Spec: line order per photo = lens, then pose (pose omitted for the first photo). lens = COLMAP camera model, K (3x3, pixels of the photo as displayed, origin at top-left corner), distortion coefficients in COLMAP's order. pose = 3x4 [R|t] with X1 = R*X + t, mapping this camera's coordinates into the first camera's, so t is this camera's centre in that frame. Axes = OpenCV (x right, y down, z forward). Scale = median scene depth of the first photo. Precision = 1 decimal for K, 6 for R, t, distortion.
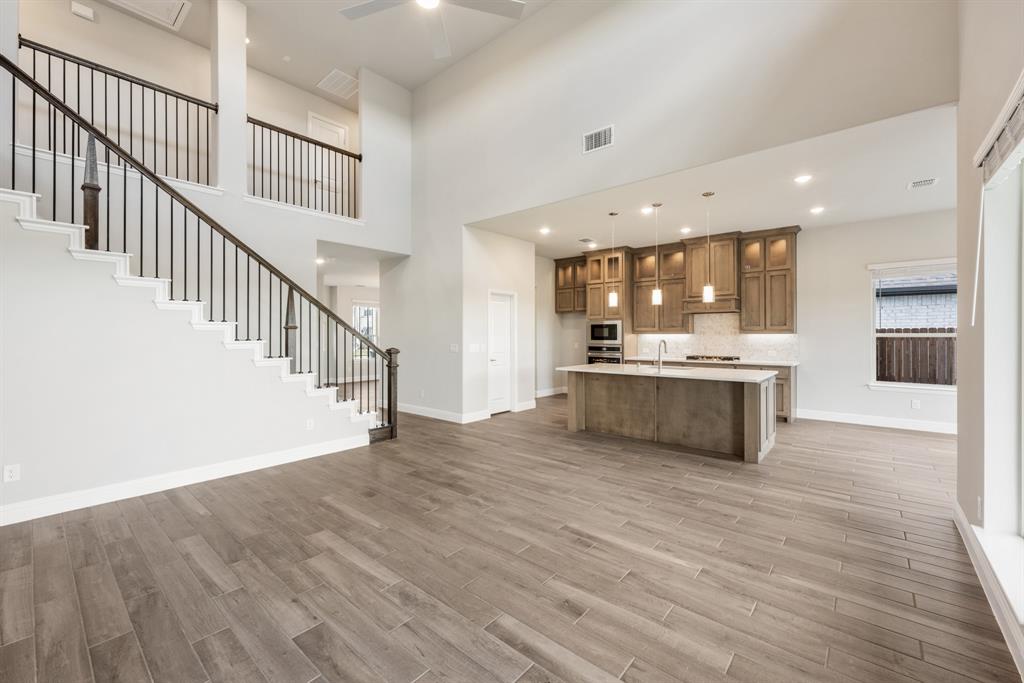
lens RADIAL K [[421.9, 0, 500.6], [0, 421.9, 334.4], [0, 0, 1]] dist [-0.004056, -0.000146]
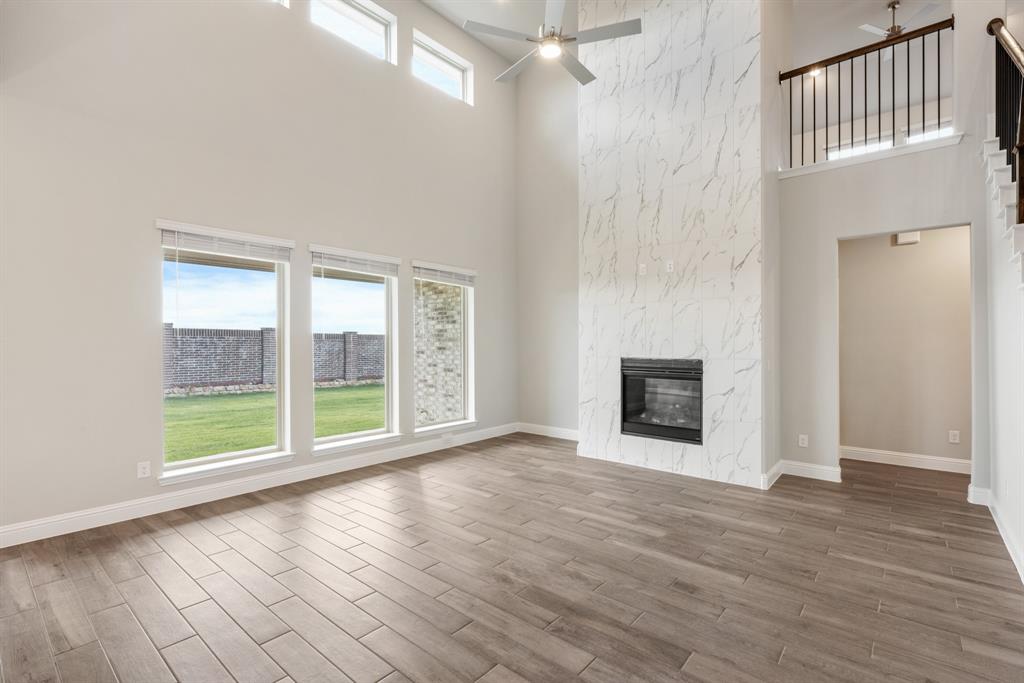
lens RADIAL K [[472.2, 0, 512.0], [0, 472.2, 341.5], [0, 0, 1]] dist [0.000929, -0.000086]
pose [[-0.999888, 0.003178, -0.014623, -0.019664], [0.003224, 0.999990, -0.003117, 0.000545], [0.014613, -0.003164, -0.999888, 0.991520]]
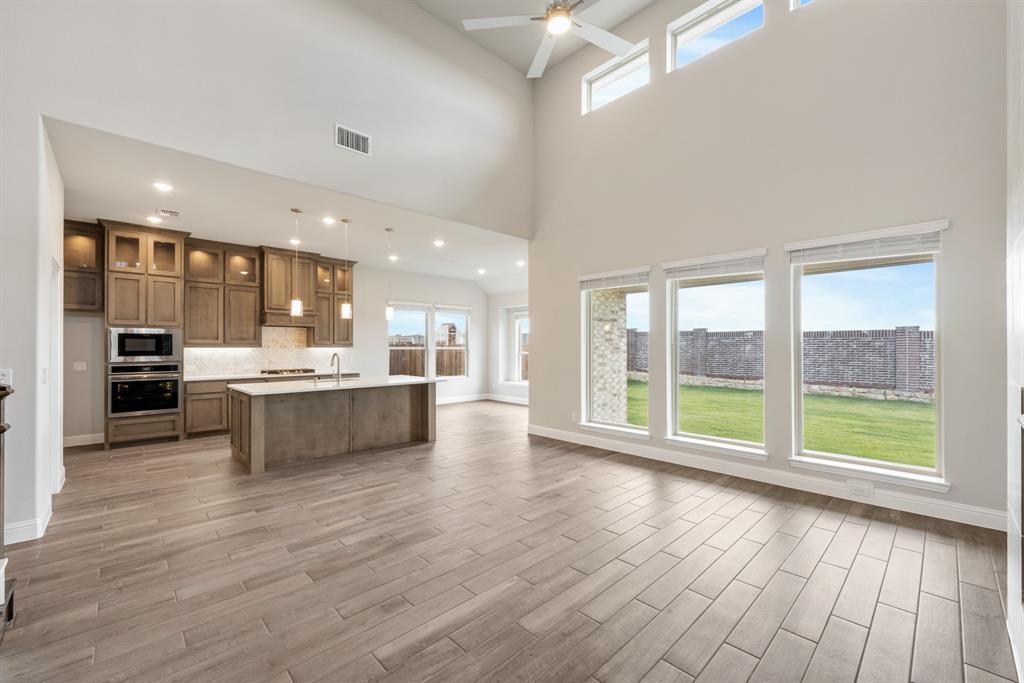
lens RADIAL K [[414.3, 0, 517.5], [0, 414.3, 346.3], [0, 0, 1]] dist [-0.000946, -0.000032]
pose [[0.079039, 0.003982, 0.996864, -0.518980], [0.001684, 0.999990, -0.004128, 0.001446], [-0.996870, 0.002005, 0.079032, 0.442072]]
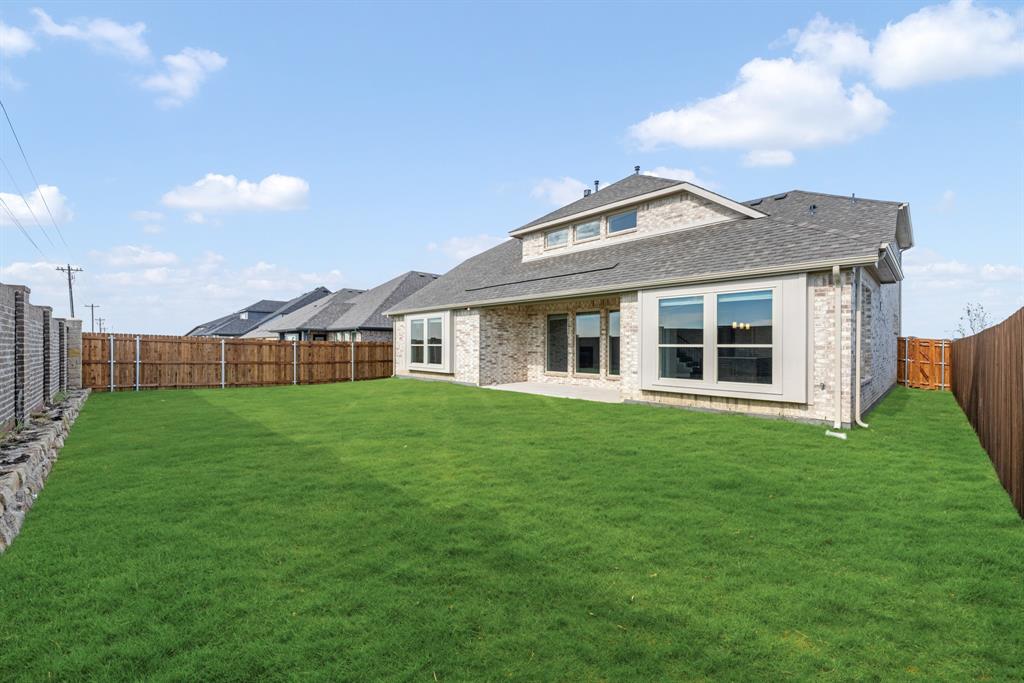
lens RADIAL K [[414.3, 0, 517.5], [0, 414.3, 346.3], [0, 0, 1]] dist [-0.000946, -0.000032]
pose [[-0.082927, 0.002597, -0.996552, 2.441384], [-0.003919, 0.999988, 0.002932, 0.021494], [0.996548, 0.004148, -0.082916, -0.052495]]
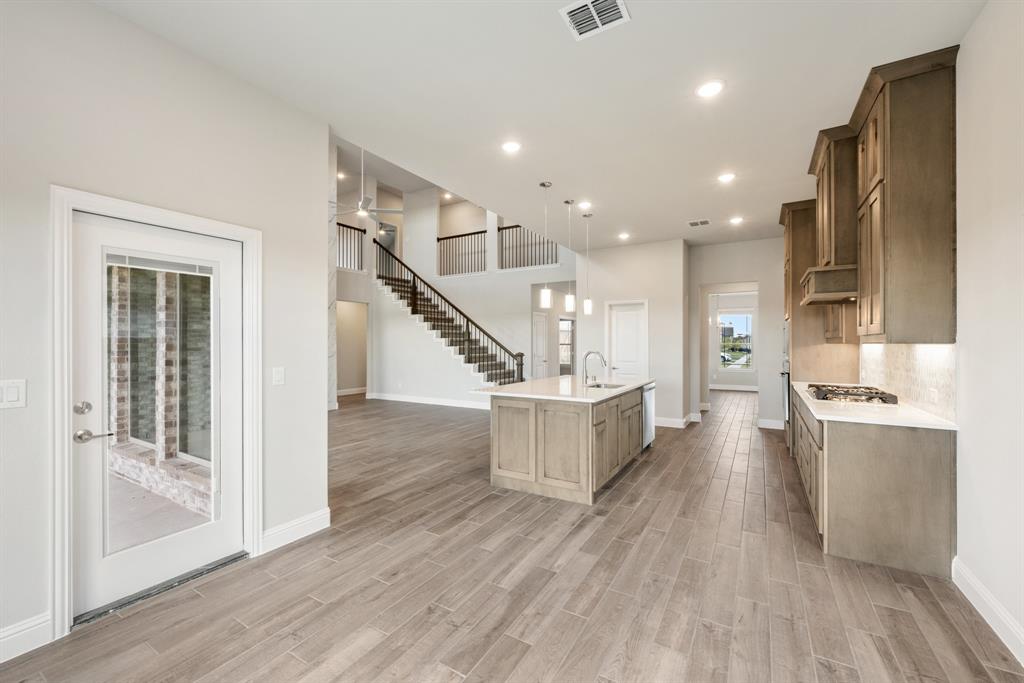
lens RADIAL K [[409.2, 0, 512.0], [0, 409.2, 341.5], [0, 0, 1]] dist [0.000188, 0.000075]
pose [[0.178892, -0.002975, -0.983864, 1.060324], [-0.000348, 0.999995, -0.003087, -0.002769], [0.983869, 0.000895, 0.178890, 0.626557]]
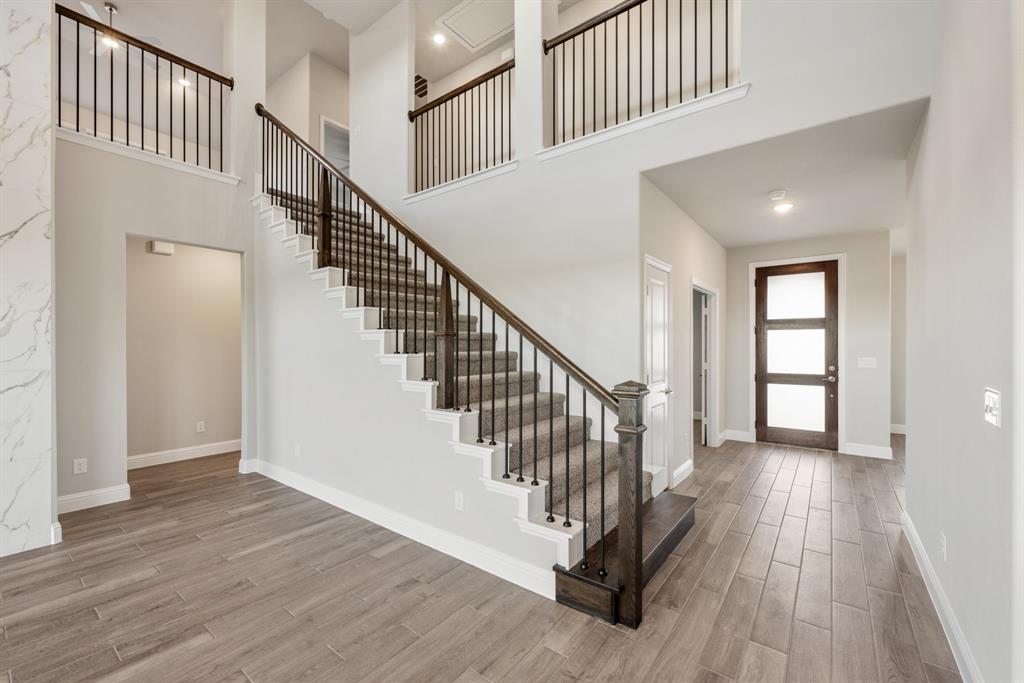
lens RADIAL K [[419.5, 0, 512.5], [0, 419.5, 341.9], [0, 0, 1]] dist [-0.000078, 0.000178]
pose [[0.065123, -0.006050, -0.997859, 0.095915], [0.002323, 0.999980, -0.005912, -0.000667], [0.997875, -0.001933, 0.065136, 0.771534]]
